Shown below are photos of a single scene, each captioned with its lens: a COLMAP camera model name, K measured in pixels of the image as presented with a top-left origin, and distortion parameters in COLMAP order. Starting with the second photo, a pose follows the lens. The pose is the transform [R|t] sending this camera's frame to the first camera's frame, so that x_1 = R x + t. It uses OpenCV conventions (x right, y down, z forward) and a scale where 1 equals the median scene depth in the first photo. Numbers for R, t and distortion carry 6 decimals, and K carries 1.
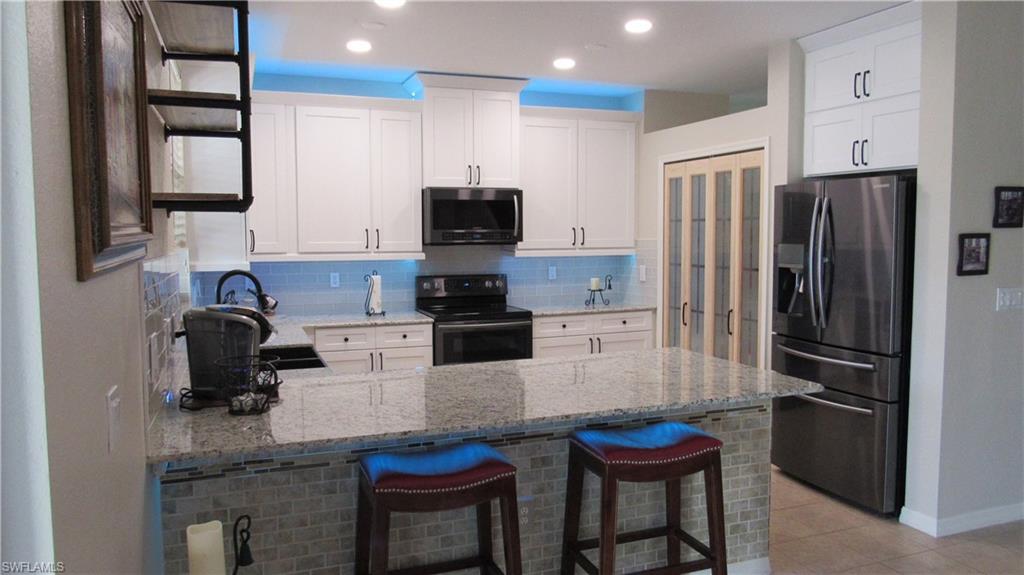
lens RADIAL K [[731.1, 0, 512.0], [0, 731.1, 287.5], [0, 0, 1]] dist [-0.032752, 0.033505]
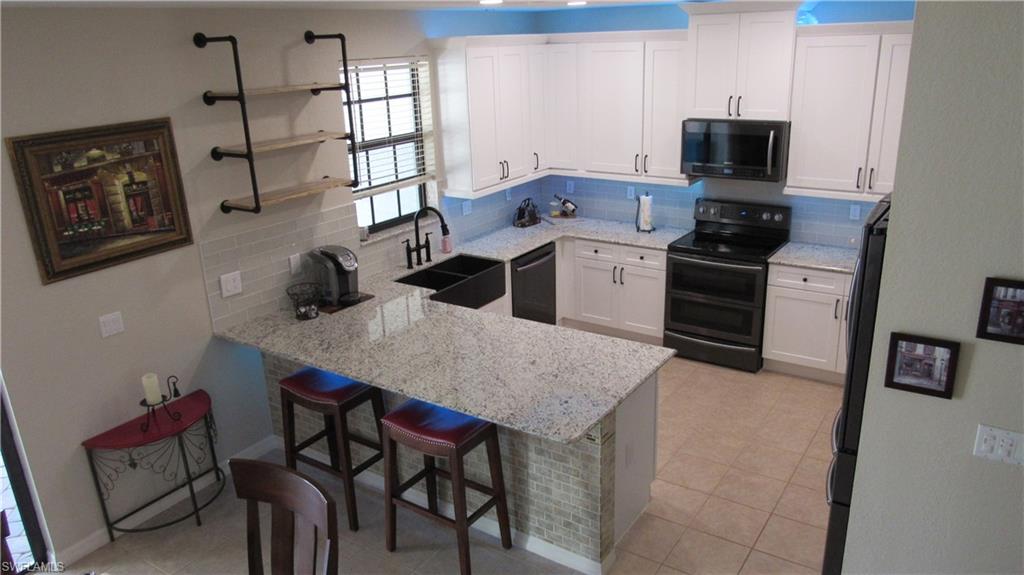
lens RADIAL K [[731.1, 0, 512.0], [0, 731.1, 287.5], [0, 0, 1]] dist [-0.032752, 0.033505]
pose [[0.575977, 0.248387, -0.778816, 0.600759], [-0.032420, 0.958911, 0.281849, -0.191811], [0.816822, -0.137089, 0.560364, 0.200613]]
